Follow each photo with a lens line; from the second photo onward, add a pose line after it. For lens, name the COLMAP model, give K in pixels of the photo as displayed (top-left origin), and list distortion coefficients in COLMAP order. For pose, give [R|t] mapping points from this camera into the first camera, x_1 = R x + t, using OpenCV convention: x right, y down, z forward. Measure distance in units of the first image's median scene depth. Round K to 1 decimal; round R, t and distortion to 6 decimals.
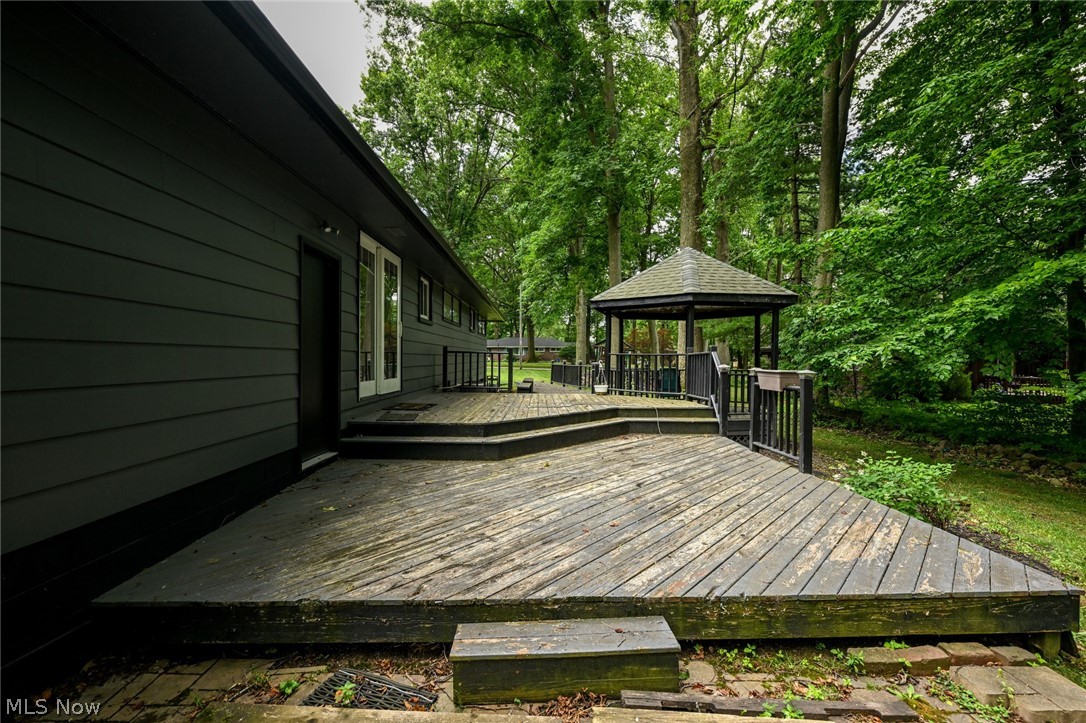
lens RADIAL K [[497.4, 0, 545.0], [0, 497.4, 361.1], [0, 0, 1]] dist [-0.000025, 0.000010]
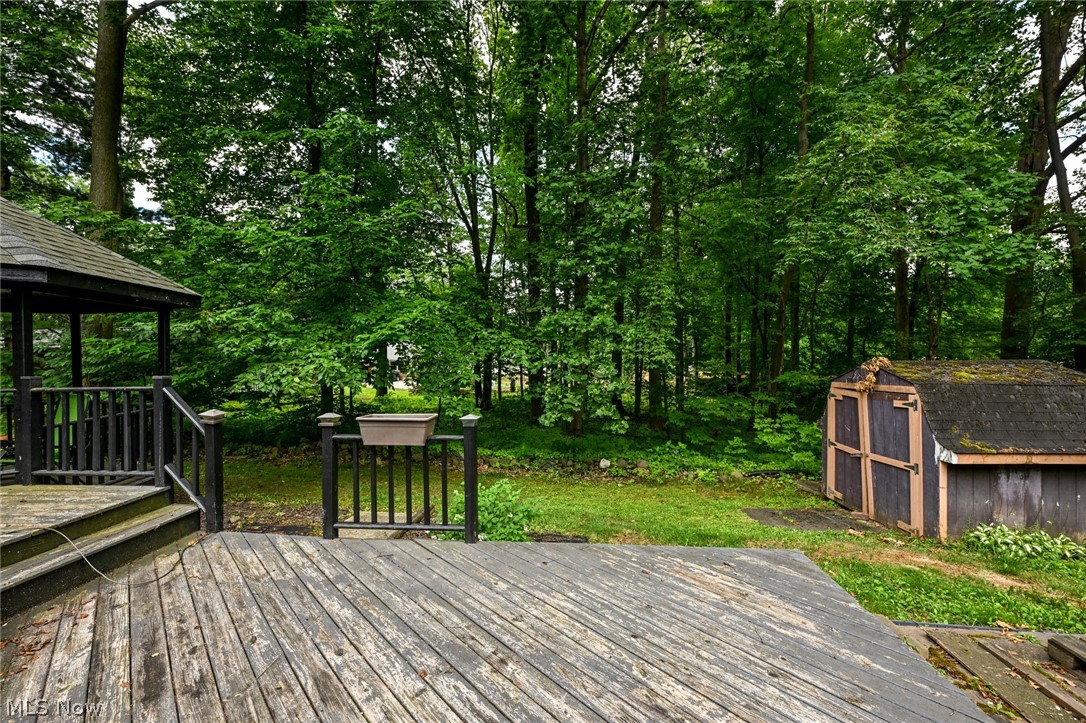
lens RADIAL K [[430.7, 0, 547.2], [0, 430.7, 368.5], [0, 0, 1]] dist [0.000218, 0.000571]
pose [[0.098039, -0.028996, 0.994760, -0.246052], [0.007887, 0.999567, 0.028359, -0.118687], [-0.995151, 0.005066, 0.098225, 1.243521]]
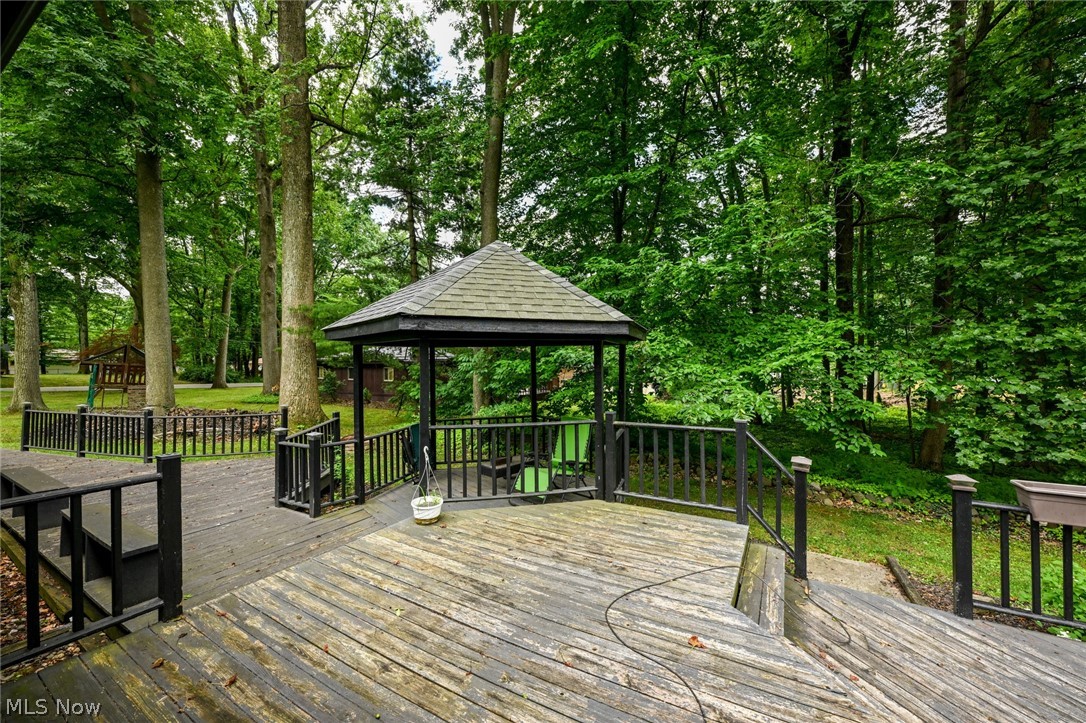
lens RADIAL K [[430.7, 0, 548.7], [0, 430.7, 360.5], [0, 0, 1]] dist [0.000218, 0.000571]
pose [[0.518136, -0.008565, 0.855256, -0.531128], [0.008607, 0.999951, 0.004800, -0.249590], [-0.855255, 0.004874, 0.518184, 2.194342]]
